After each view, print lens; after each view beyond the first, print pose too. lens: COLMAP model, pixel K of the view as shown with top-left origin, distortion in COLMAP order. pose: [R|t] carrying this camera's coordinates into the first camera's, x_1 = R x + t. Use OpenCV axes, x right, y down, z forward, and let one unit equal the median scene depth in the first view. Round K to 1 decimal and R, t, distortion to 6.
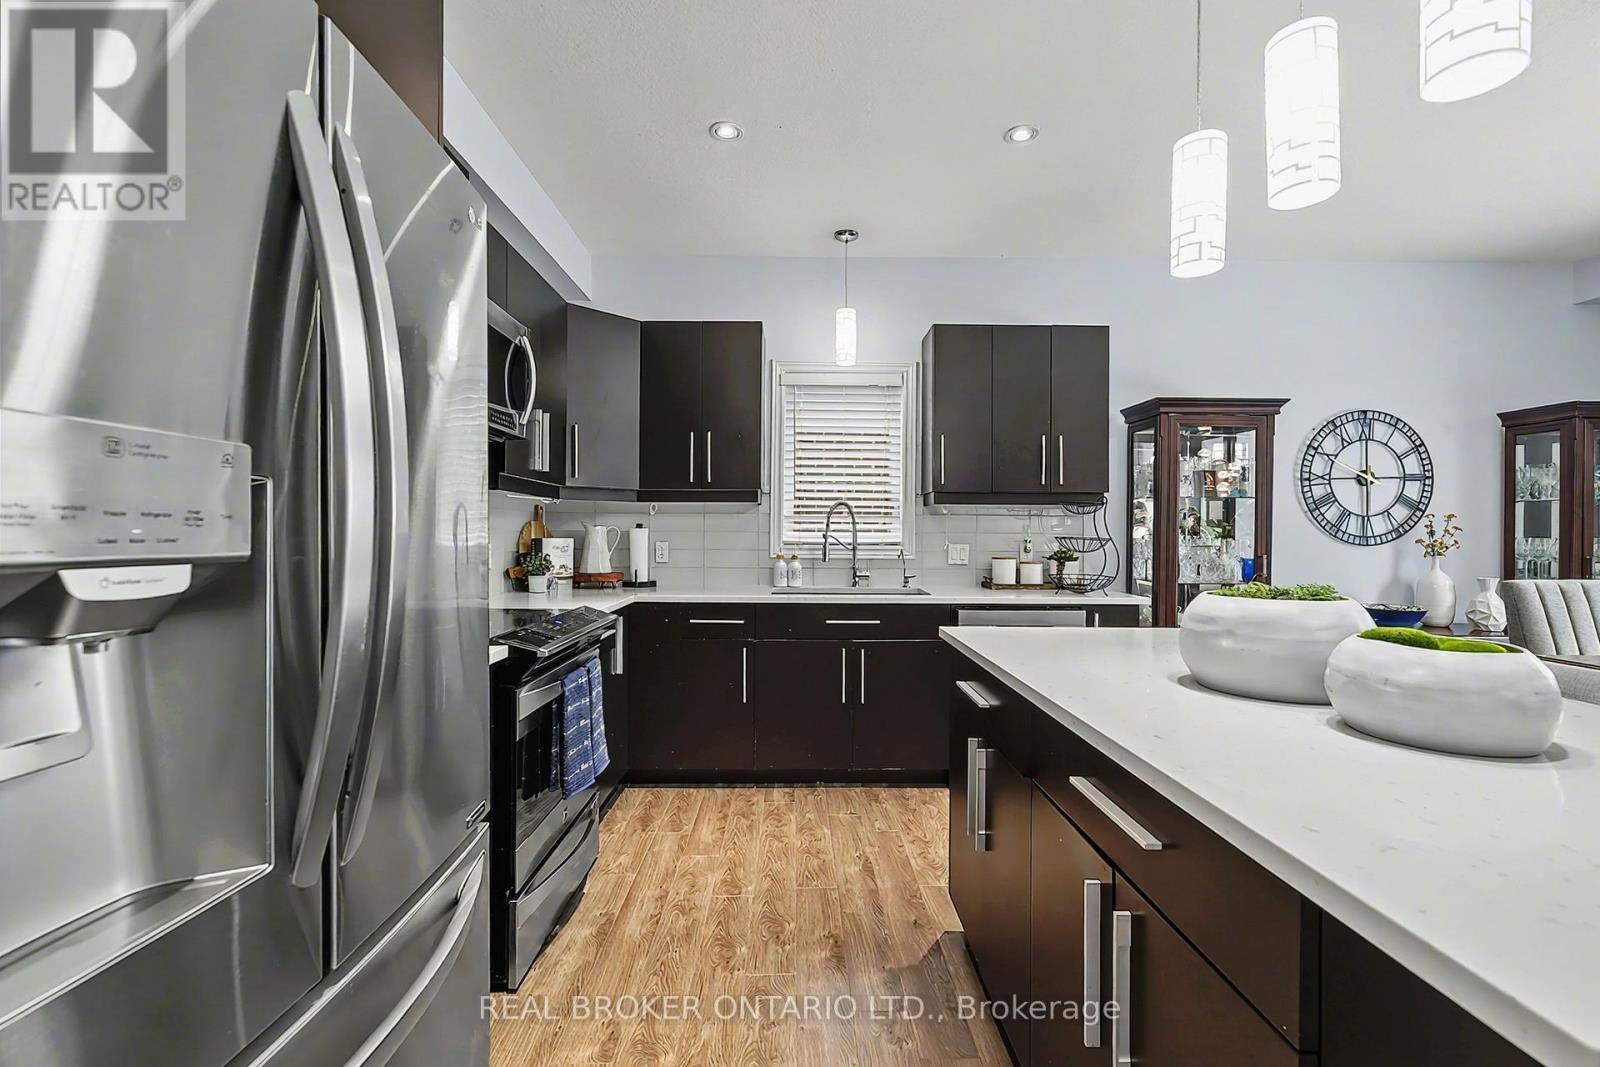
lens RADIAL K [[697.5, 0, 800.0], [0, 697.5, 533.5], [0, 0, 1]] dist [-0.000254, 0.000600]
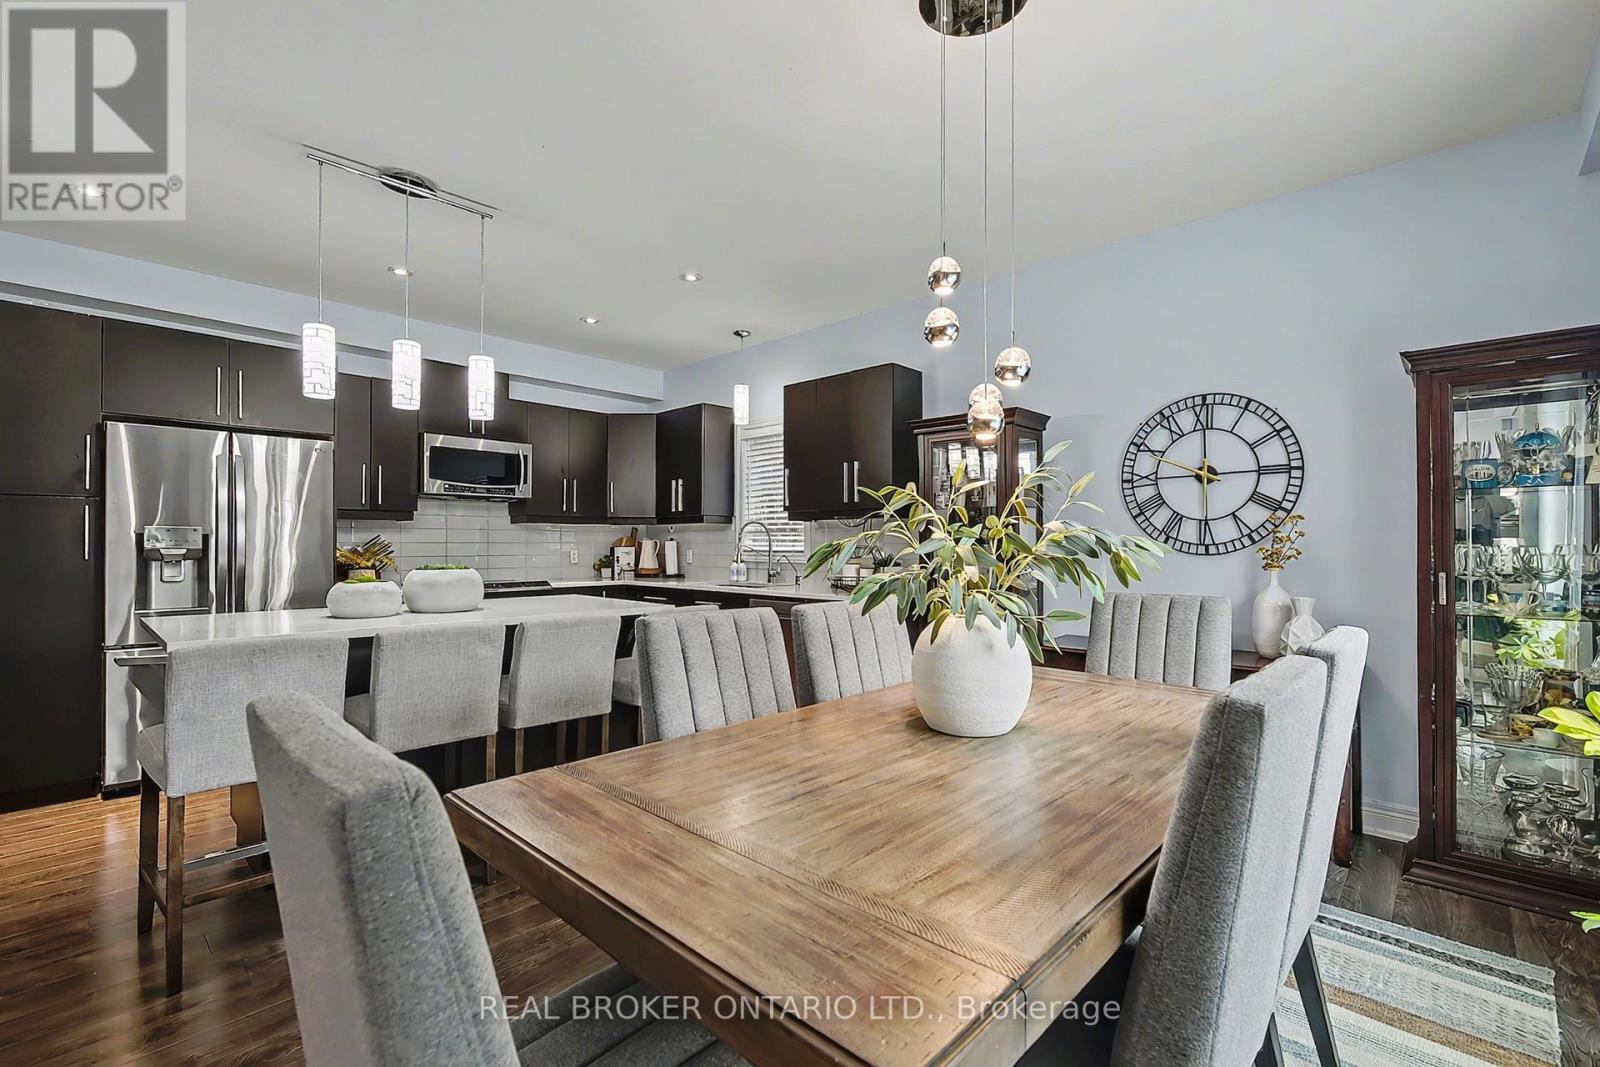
lens RADIAL K [[721.7, 0, 805.7], [0, 721.7, 548.9], [0, 0, 1]] dist [-0.001178, 0.000928]
pose [[0.714014, 0.000705, -0.700131, 1.142189], [0.002899, 0.999988, 0.003963, 0.005349], [0.700125, -0.004860, 0.714004, 0.045328]]
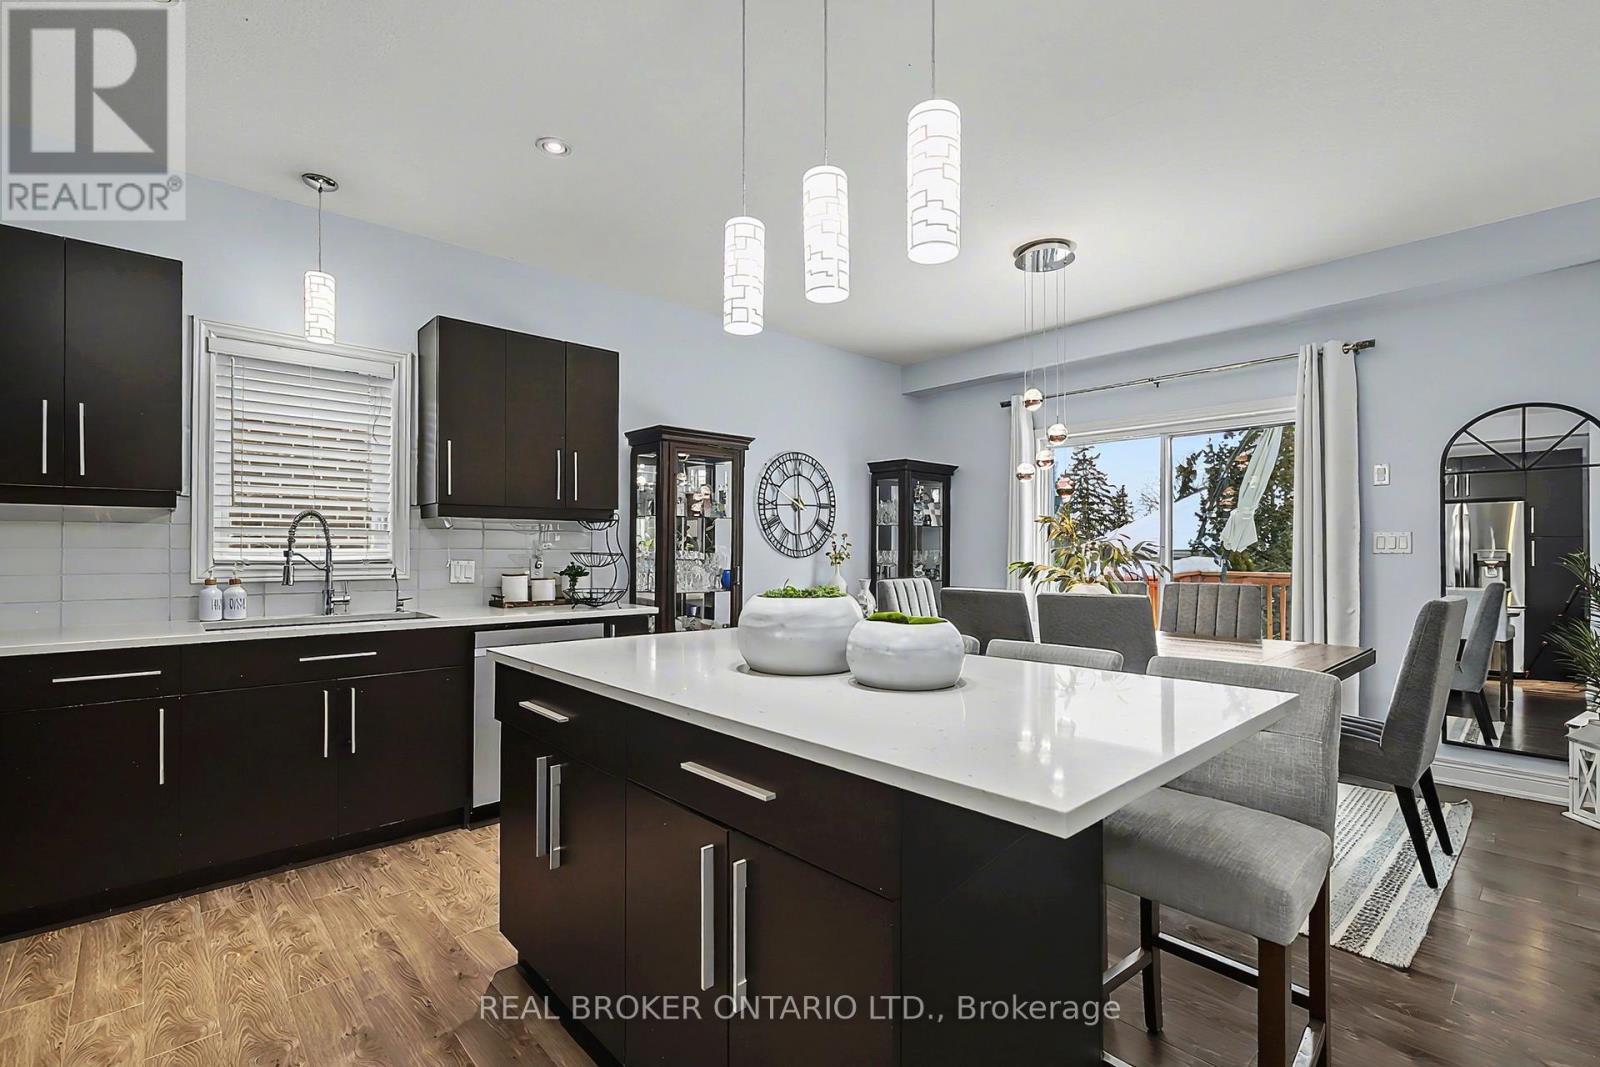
lens RADIAL K [[721.7, 0, 805.7], [0, 721.7, 548.9], [0, 0, 1]] dist [-0.001178, 0.000928]
pose [[0.744403, -0.003360, 0.667723, -0.071356], [0.003962, 0.999992, 0.000614, 0.000694], [-0.667719, 0.002188, 0.744410, -0.000935]]
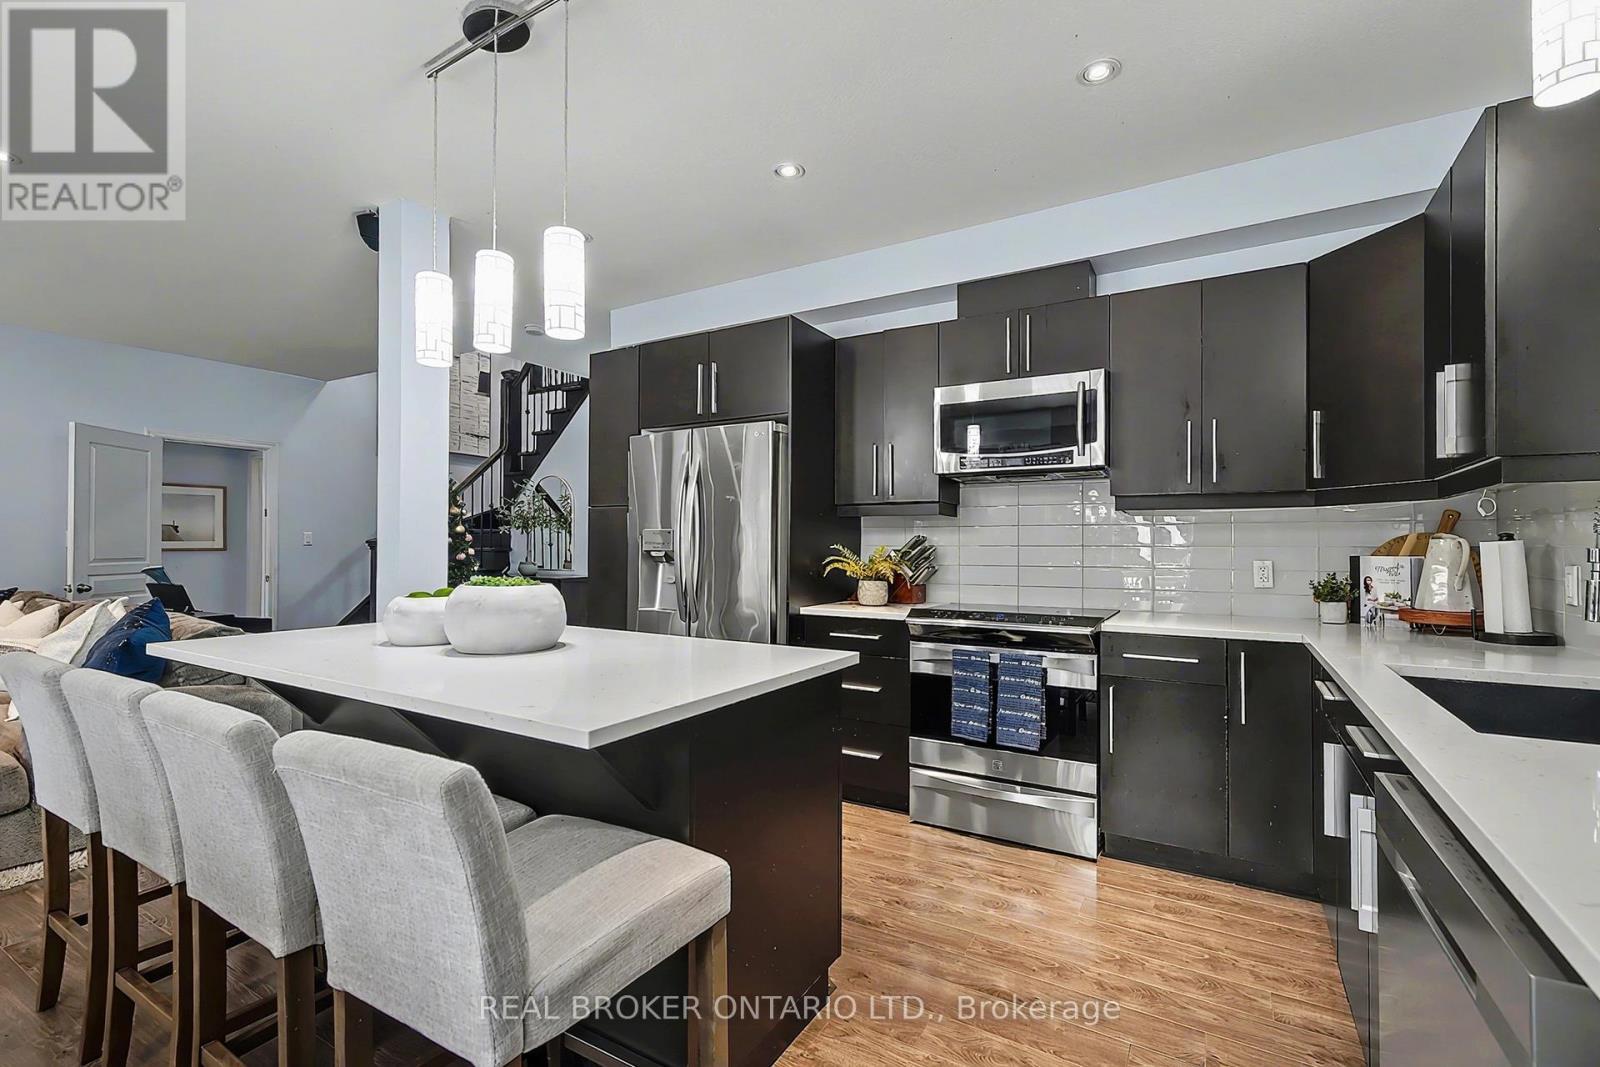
lens RADIAL K [[697.8, 0, 803.6], [0, 697.8, 547.1], [0, 0, 1]] dist [-0.000935, 0.000322]
pose [[-0.519370, -0.009445, -0.854497, 0.571086], [-0.007899, 0.999949, -0.006252, 0.005874], [0.854513, 0.003503, -0.519418, 0.813580]]
